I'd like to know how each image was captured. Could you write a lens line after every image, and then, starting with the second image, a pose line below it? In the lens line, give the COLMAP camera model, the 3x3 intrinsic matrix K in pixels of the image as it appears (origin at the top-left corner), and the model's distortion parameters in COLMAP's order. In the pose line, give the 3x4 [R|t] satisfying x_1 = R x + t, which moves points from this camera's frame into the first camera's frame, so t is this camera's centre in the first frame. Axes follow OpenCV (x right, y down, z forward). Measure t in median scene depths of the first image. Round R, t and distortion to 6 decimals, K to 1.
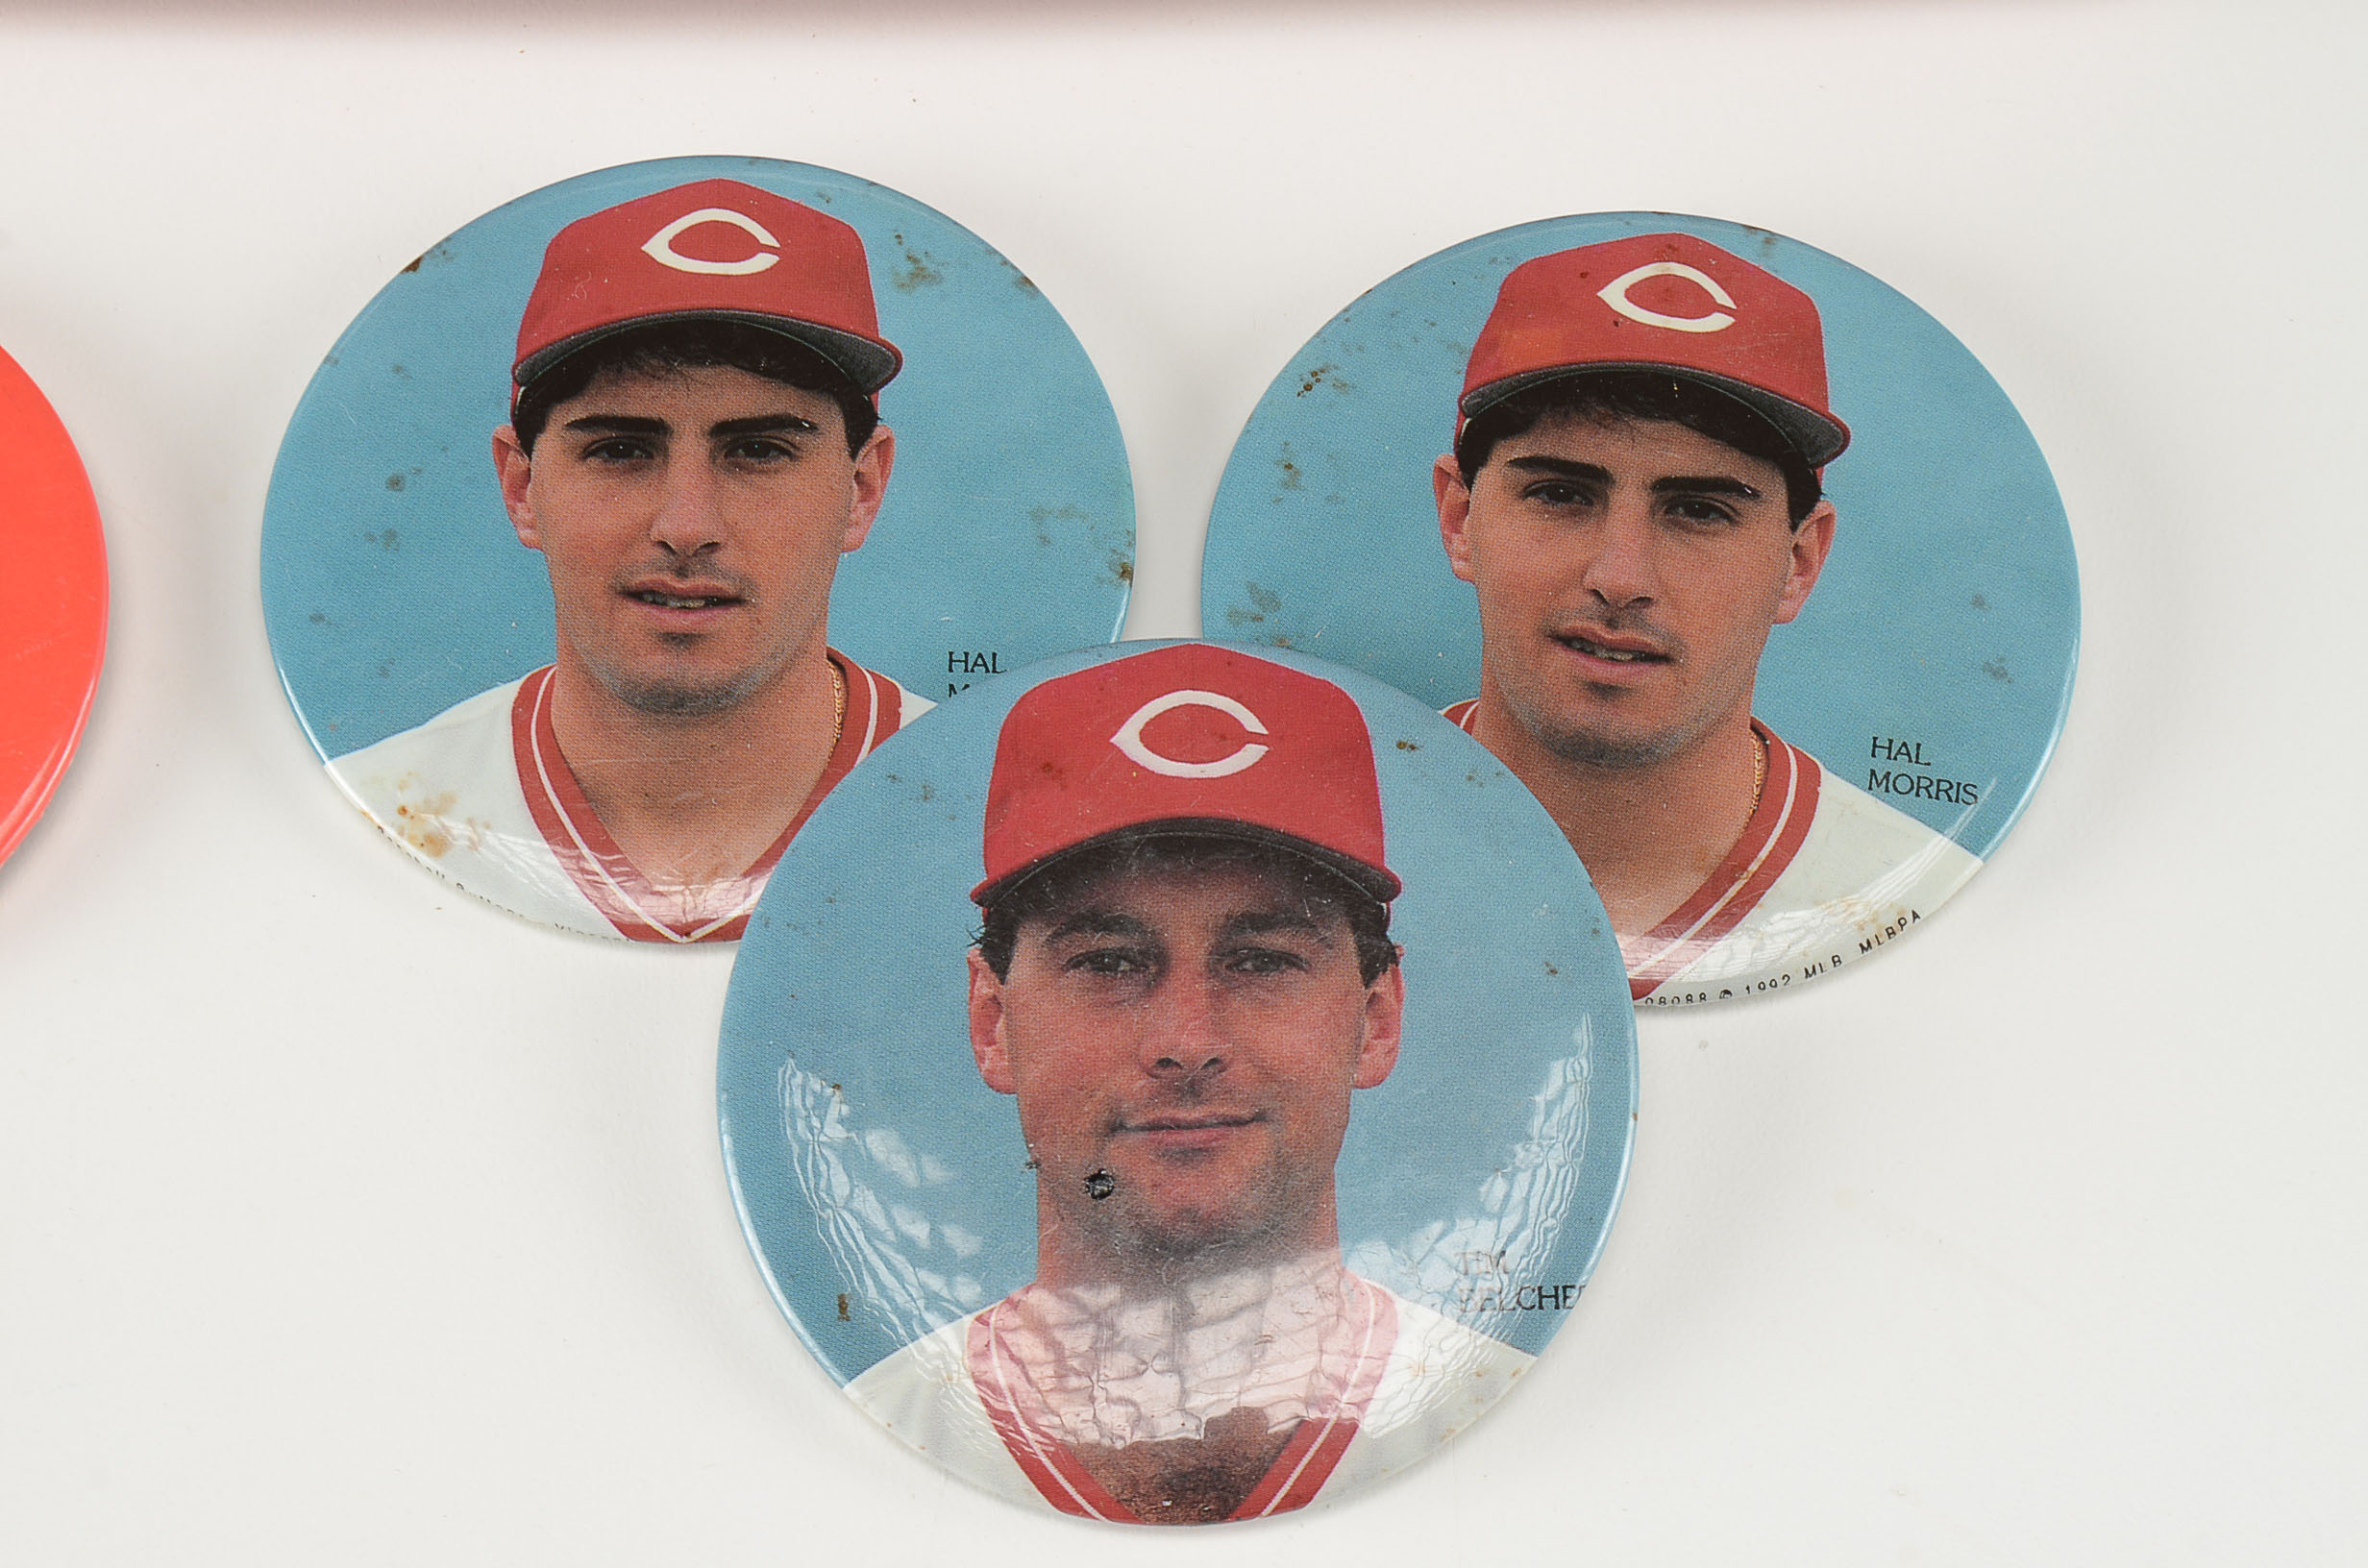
lens RADIAL K [[5368.4, 0, 1180.1], [0, 5368.4, 795.1], [0, 0, 1]] dist [0.089055, 0.000000]
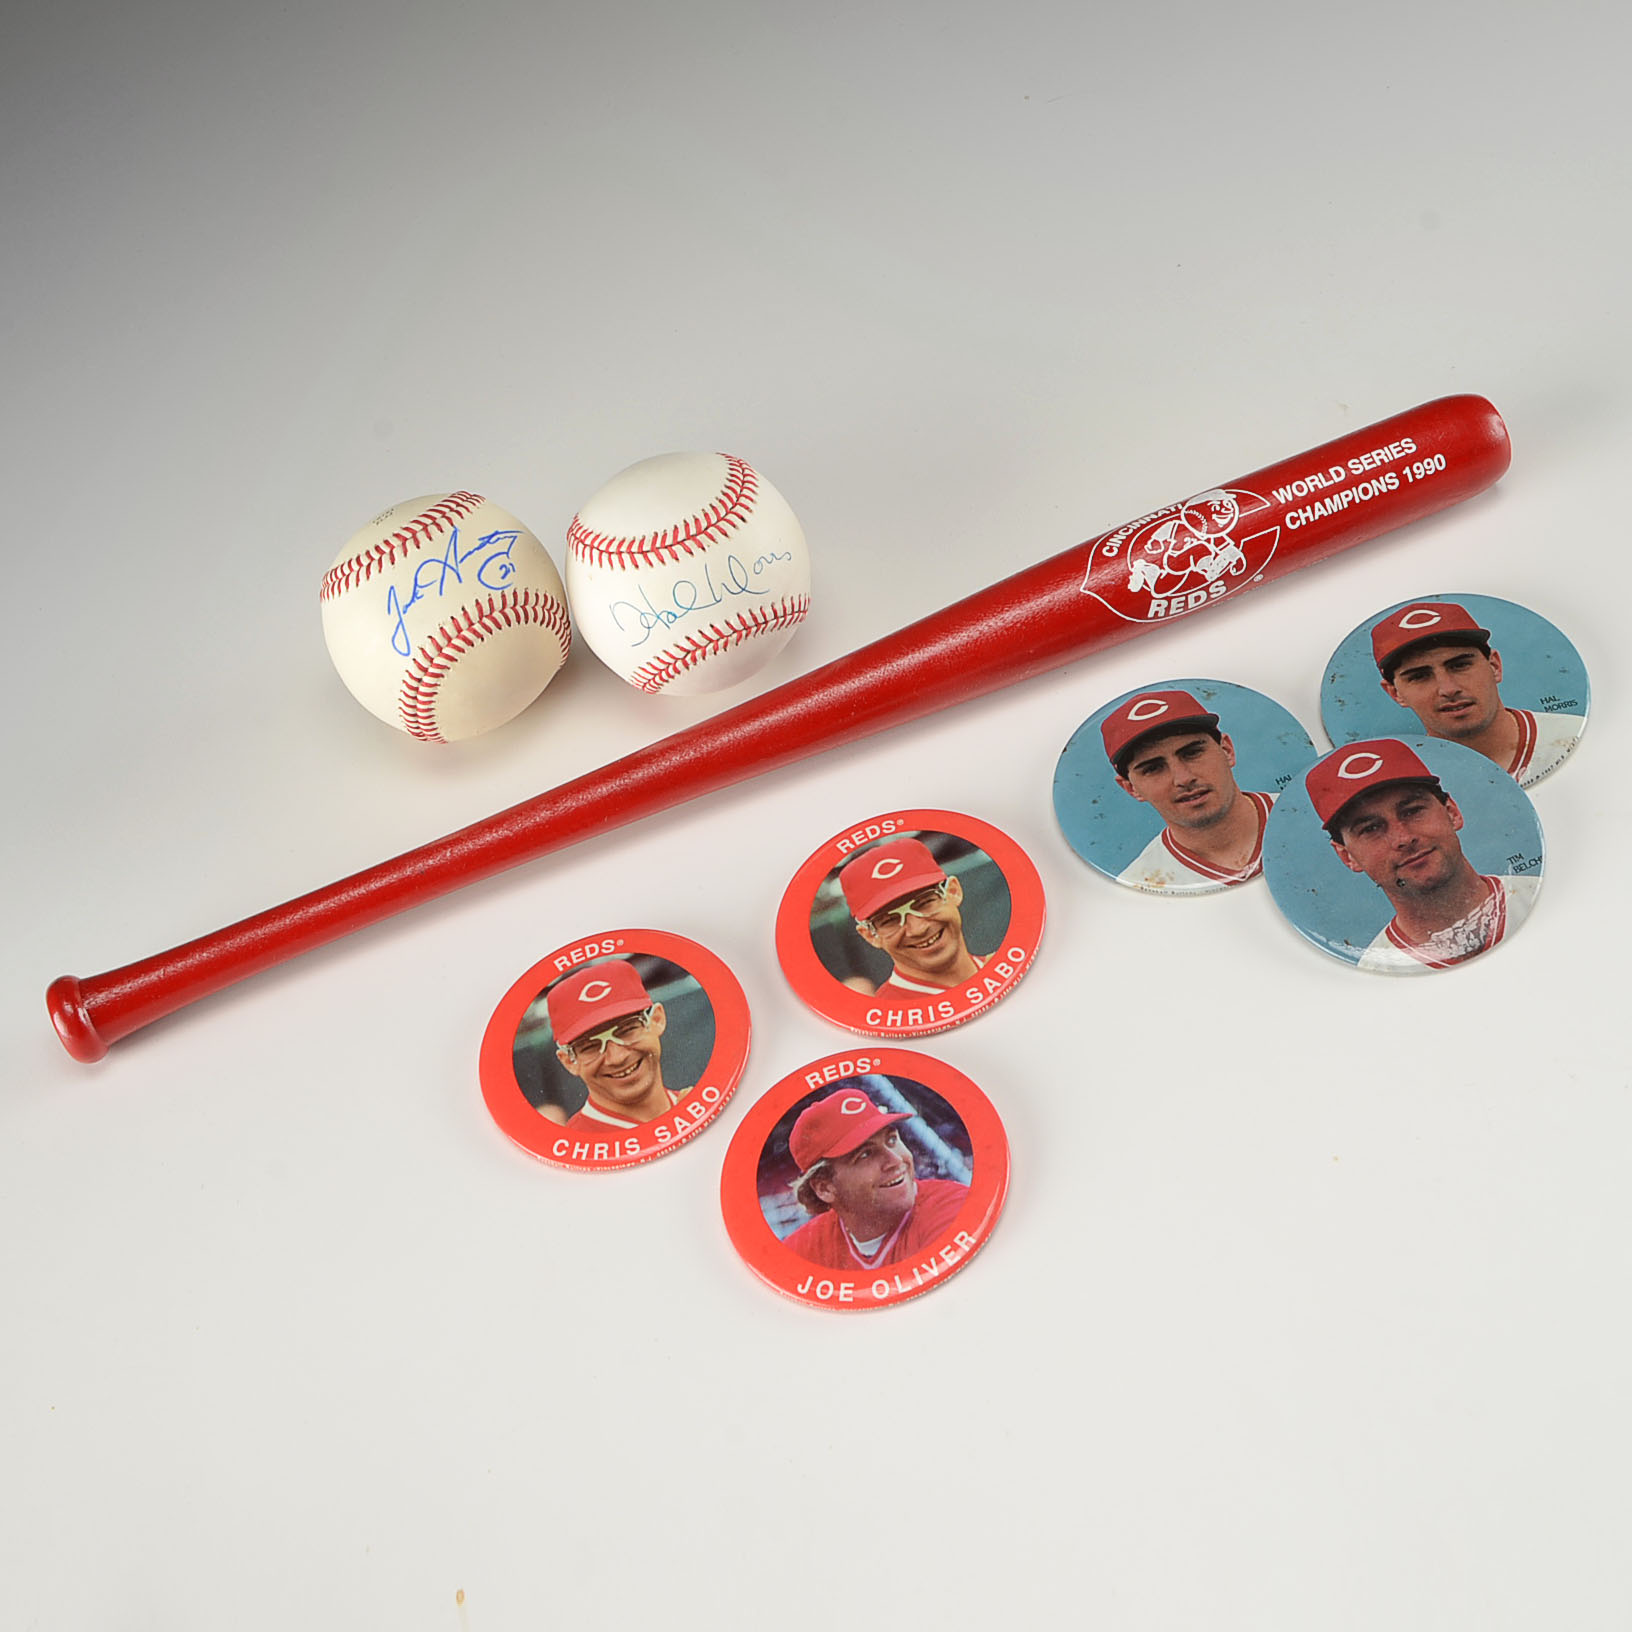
lens RADIAL K [[2668.0, 0, 902.7], [0, 2668.0, 821.6], [0, 0, 1]] dist [-0.028849, 0.000000]
pose [[0.925811, -0.362343, 0.107621, -0.438637], [0.377762, 0.896808, -0.230285, 0.285600], [-0.013073, 0.253856, 0.967154, -0.568629]]
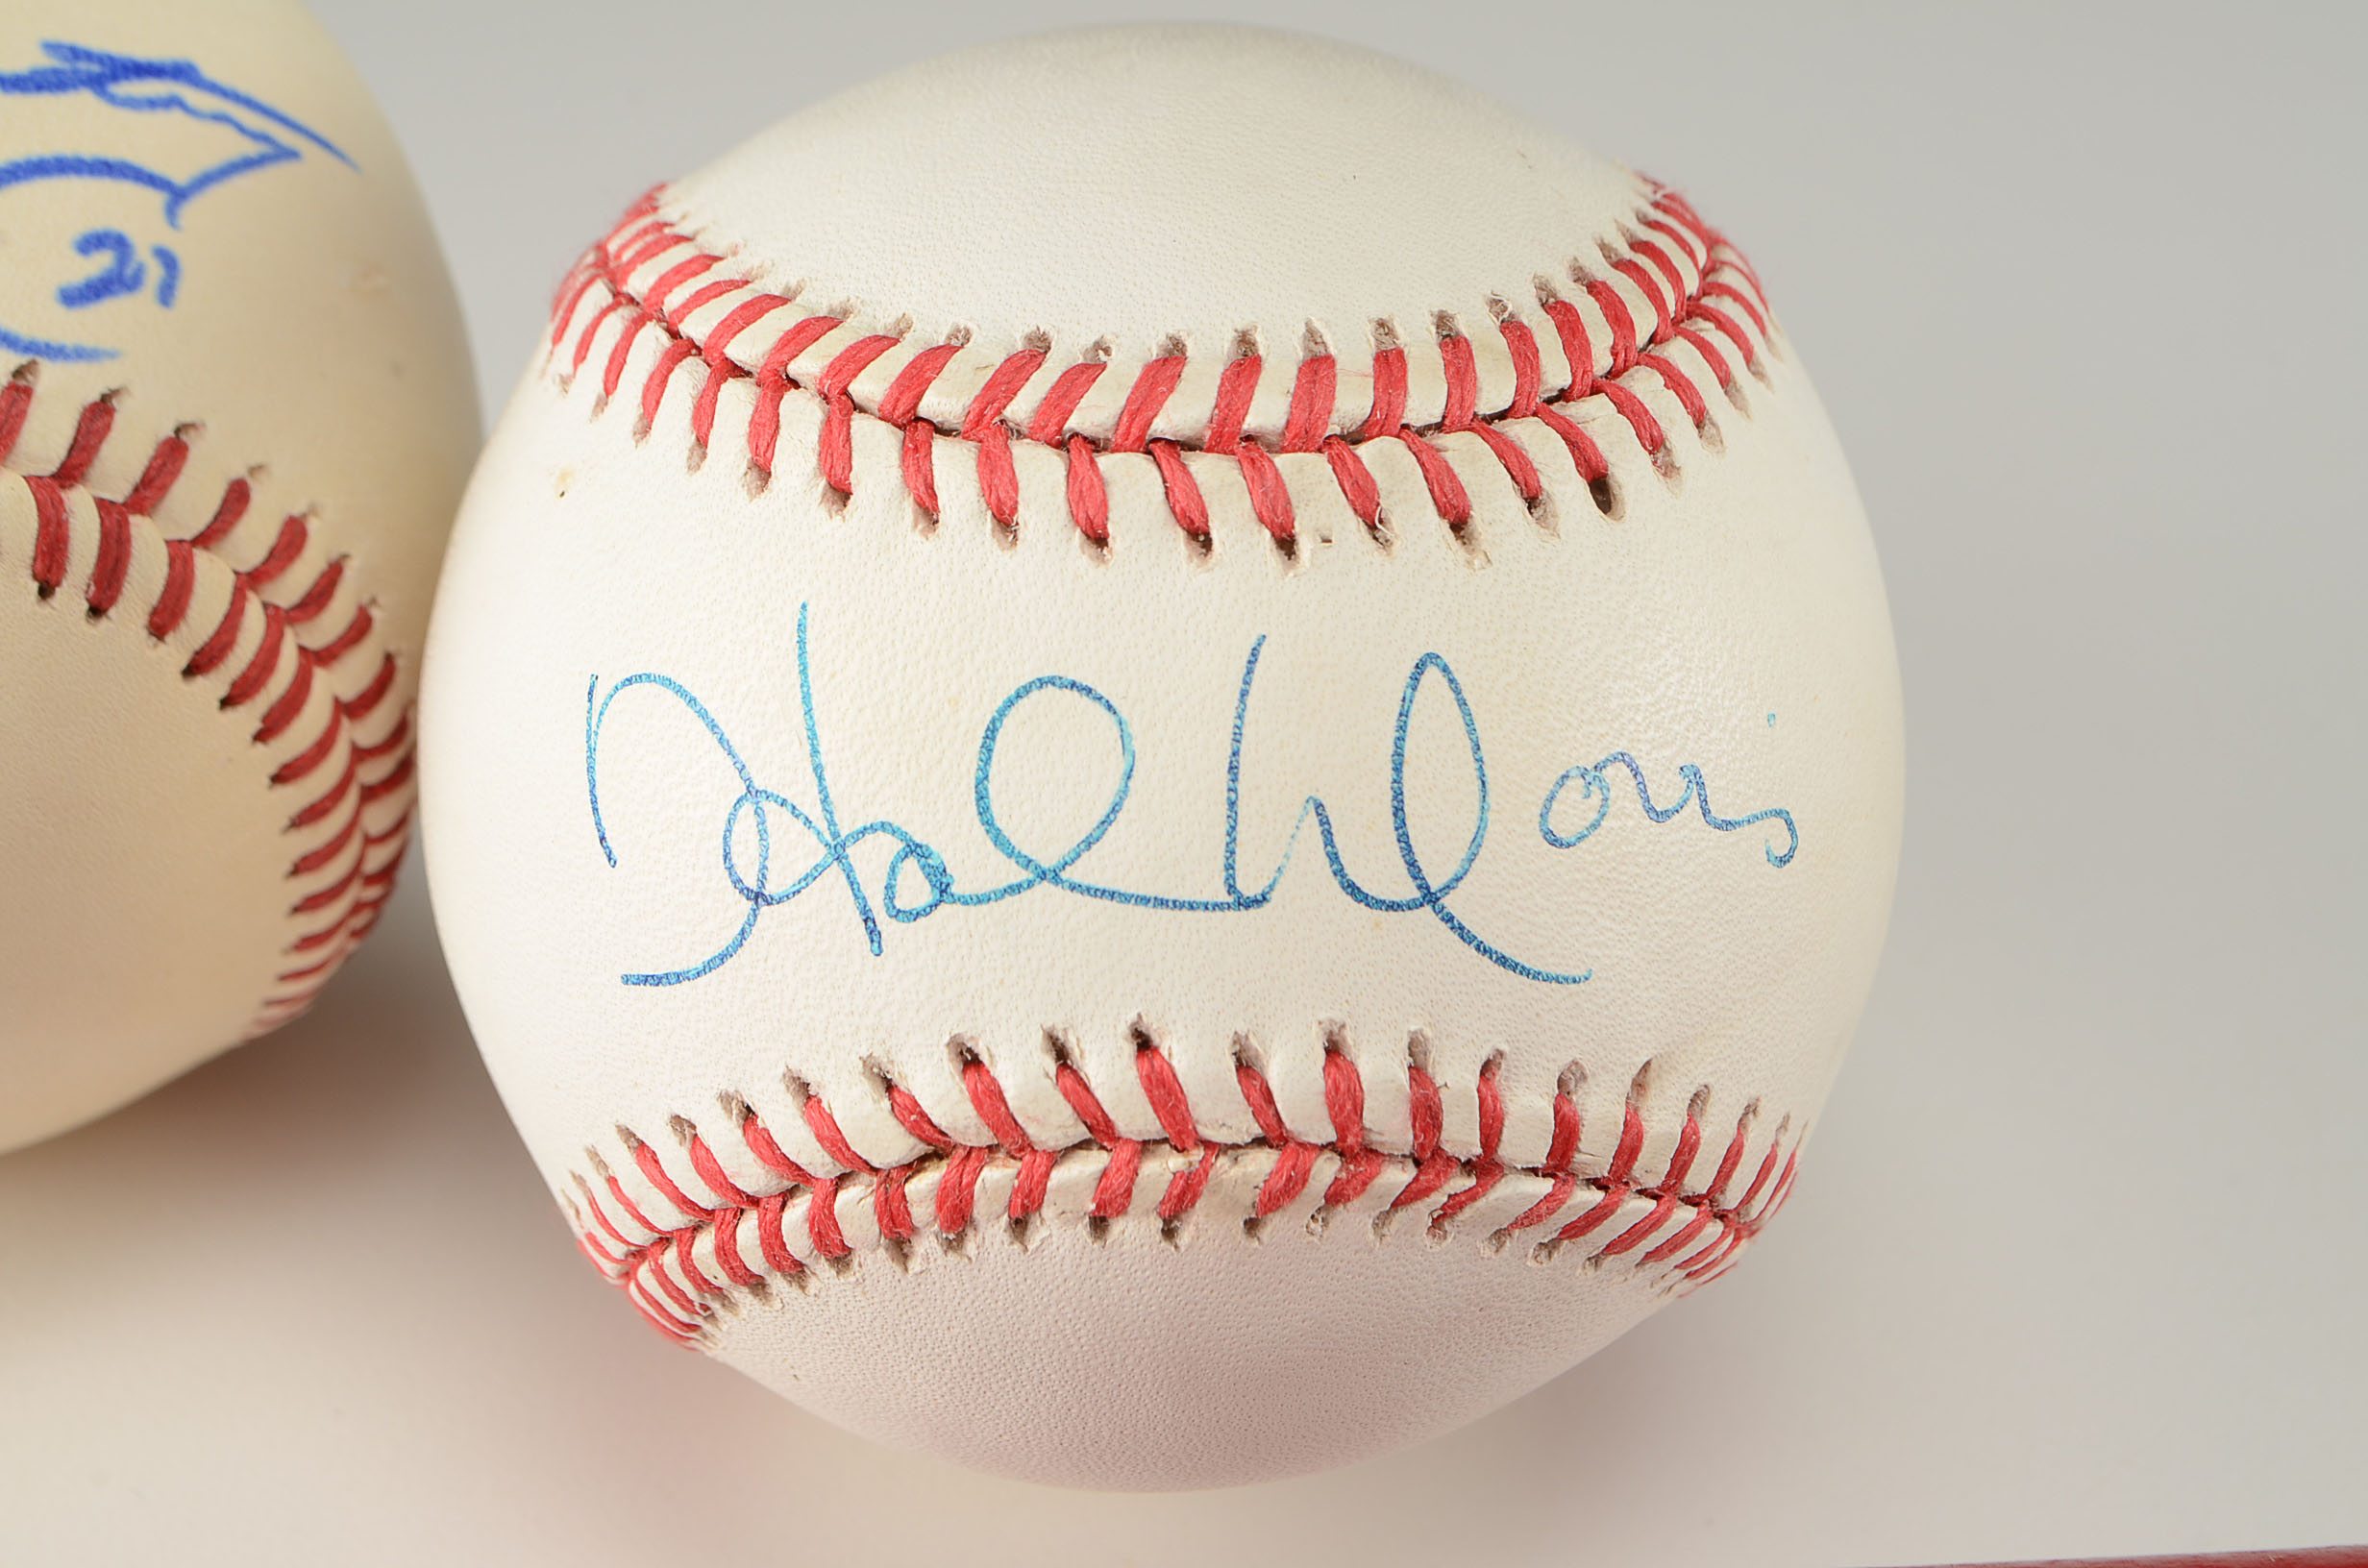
lens RADIAL K [[5368.4, 0, 1185.6], [0, 5368.4, 804.9], [0, 0, 1]] dist [0.089055, 0.000000]
pose [[0.998969, 0.035482, 0.028330, -0.336712], [-0.019046, 0.893864, -0.447933, -0.046303], [-0.041217, 0.446932, 0.893618, 0.550889]]
